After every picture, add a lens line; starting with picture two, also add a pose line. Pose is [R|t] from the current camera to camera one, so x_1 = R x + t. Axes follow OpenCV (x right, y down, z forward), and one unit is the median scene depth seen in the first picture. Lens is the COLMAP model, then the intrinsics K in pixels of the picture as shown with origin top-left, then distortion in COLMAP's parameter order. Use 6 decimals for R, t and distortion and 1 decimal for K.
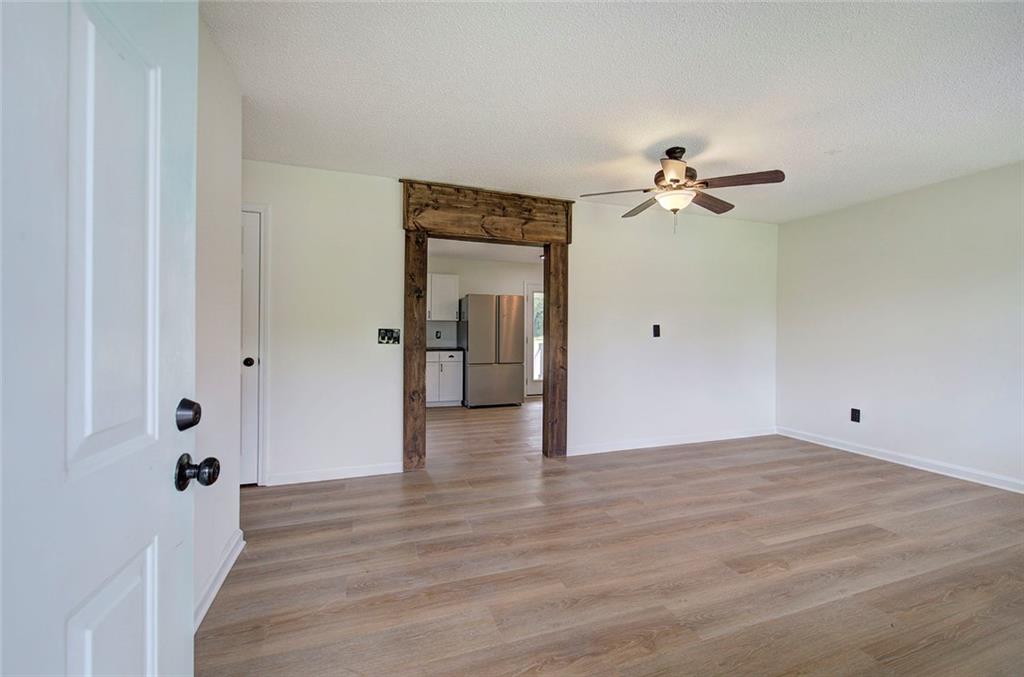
lens RADIAL K [[434.4, 0, 517.3], [0, 434.4, 335.6], [0, 0, 1]] dist [-0.003056, -0.000025]
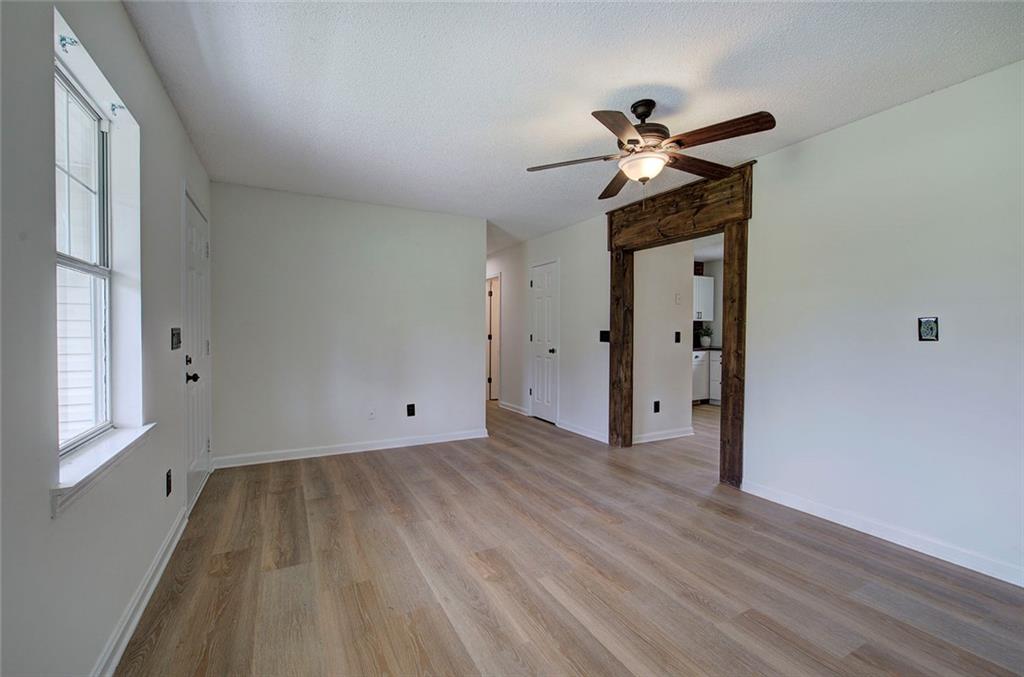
lens RADIAL K [[434.4, 0, 517.3], [0, 434.4, 335.6], [0, 0, 1]] dist [-0.003056, -0.000025]
pose [[0.148023, 0.005262, -0.988970, 0.993366], [-0.005252, 0.999976, 0.004535, -0.005235], [0.988970, 0.004522, 0.148047, 0.578405]]
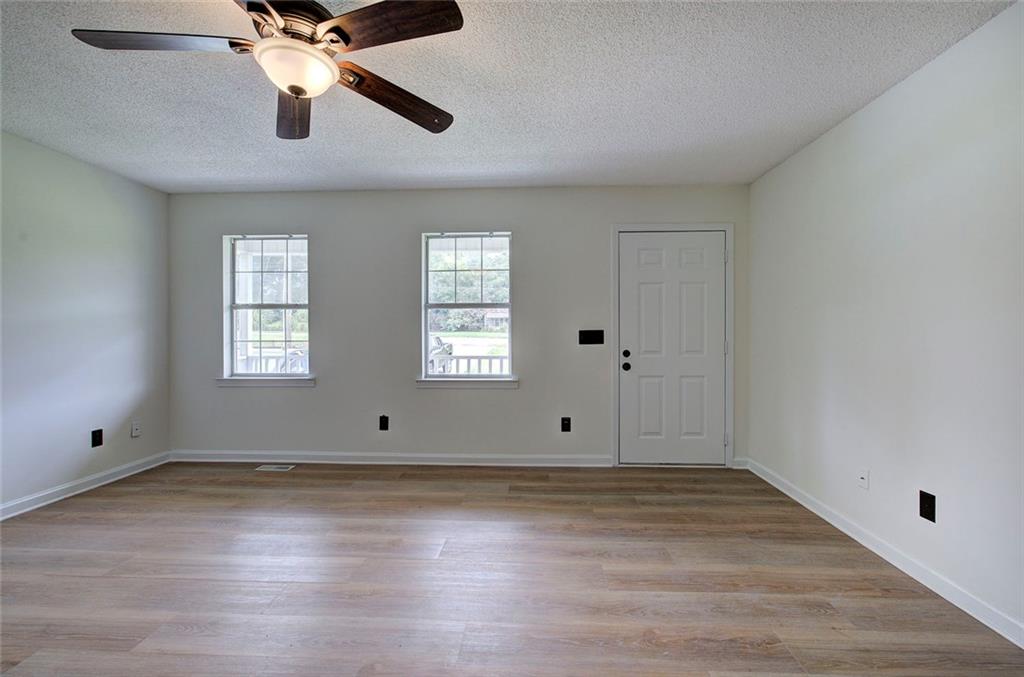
lens RADIAL K [[434.4, 0, 517.3], [0, 434.4, 335.6], [0, 0, 1]] dist [-0.003056, -0.000025]
pose [[-0.924786, -0.006952, 0.380424, -0.061467], [-0.002667, 0.999927, 0.011791, -0.010379], [-0.380478, 0.009890, -0.924737, 1.217865]]
